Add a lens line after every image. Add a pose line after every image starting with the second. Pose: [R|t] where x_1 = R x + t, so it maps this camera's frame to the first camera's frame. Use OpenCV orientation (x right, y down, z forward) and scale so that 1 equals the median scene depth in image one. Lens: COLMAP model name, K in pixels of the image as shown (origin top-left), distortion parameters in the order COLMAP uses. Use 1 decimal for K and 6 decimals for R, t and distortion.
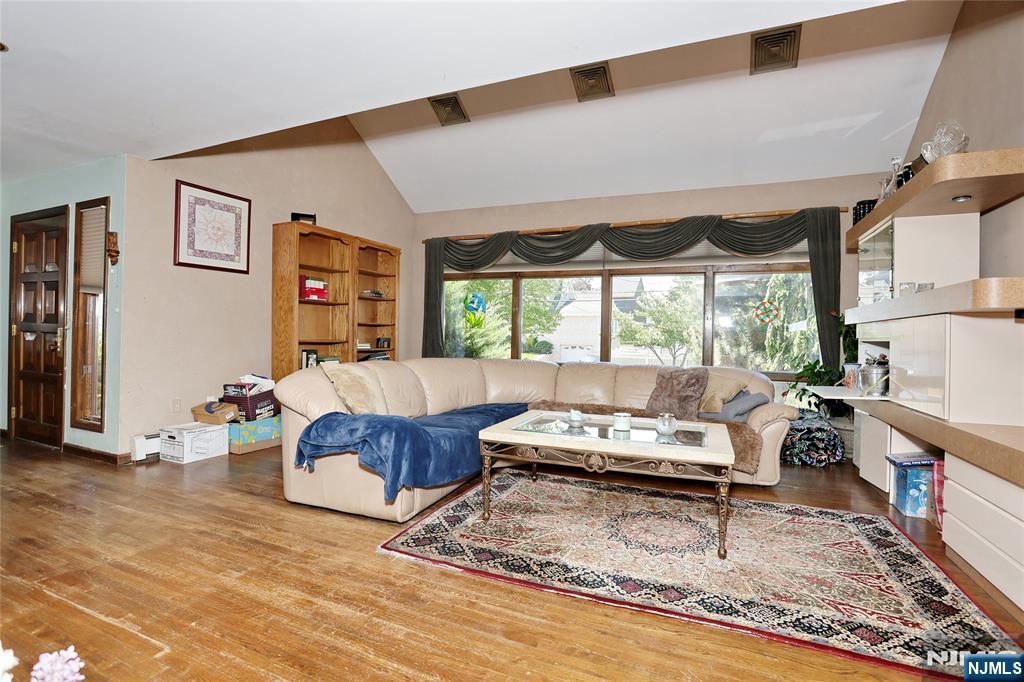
lens RADIAL K [[500.5, 0, 512.0], [0, 500.5, 341.0], [0, 0, 1]] dist [-0.078020, 0.032473]
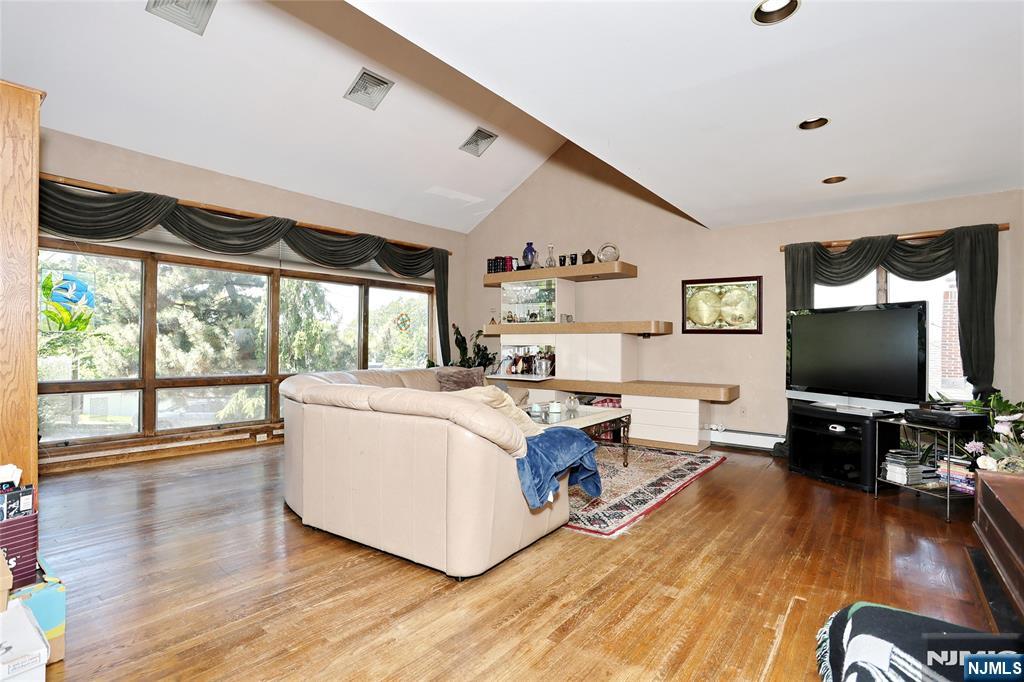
lens RADIAL K [[500.5, 0, 512.0], [0, 500.5, 341.0], [0, 0, 1]] dist [-0.078020, 0.032473]
pose [[0.244117, -0.011457, 0.969678, -1.440497], [0.010409, 0.999904, 0.009193, -0.044594], [-0.969690, 0.007849, 0.244213, 0.944359]]
